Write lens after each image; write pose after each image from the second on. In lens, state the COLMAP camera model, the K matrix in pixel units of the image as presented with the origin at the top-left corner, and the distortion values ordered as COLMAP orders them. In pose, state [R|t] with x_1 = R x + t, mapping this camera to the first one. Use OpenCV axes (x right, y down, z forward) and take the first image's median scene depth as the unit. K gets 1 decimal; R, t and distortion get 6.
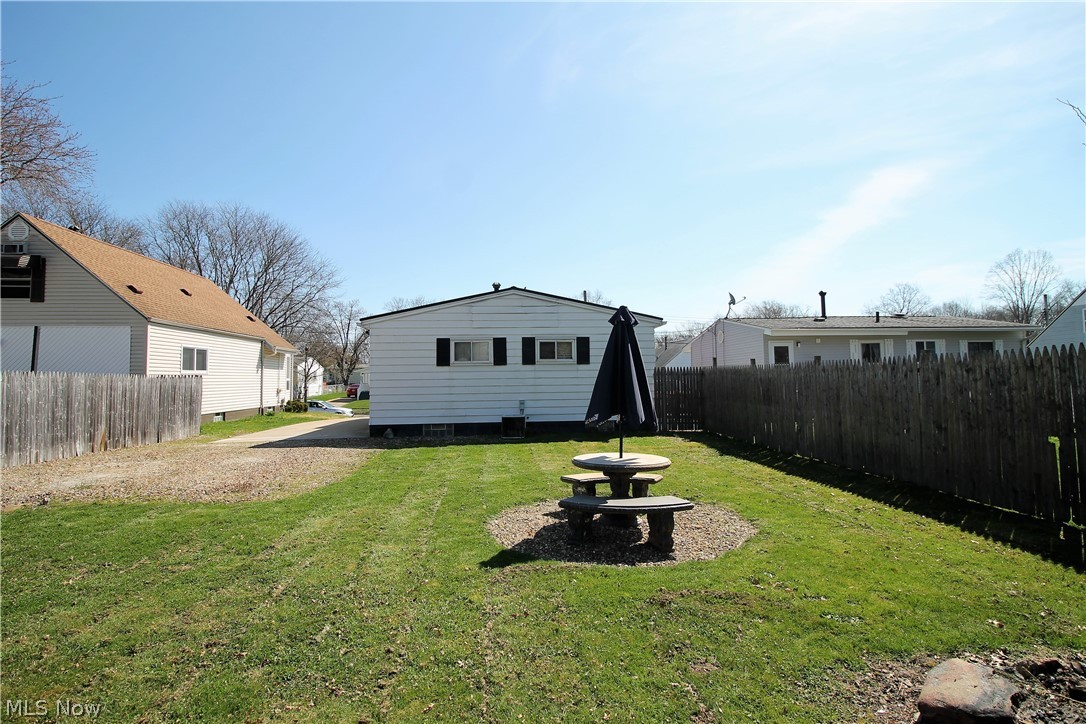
lens RADIAL K [[531.8, 0, 543.0], [0, 531.8, 362.0], [0, 0, 1]] dist [-0.000521, -0.000032]
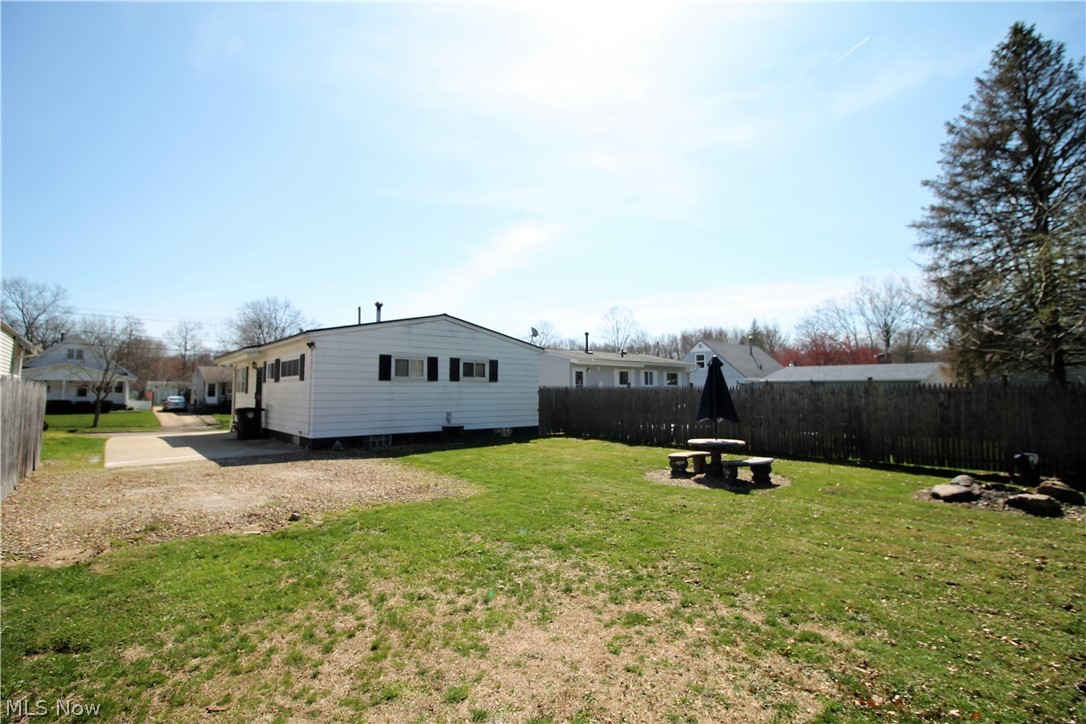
lens RADIAL K [[510.8, 0, 543.0], [0, 510.8, 362.0], [0, 0, 1]] dist [0.001267, 0.000046]
pose [[0.815093, 0.048263, 0.577317, -0.519896], [-0.031463, 0.998741, -0.039073, 0.000459], [-0.578476, 0.013684, 0.815585, -0.027274]]
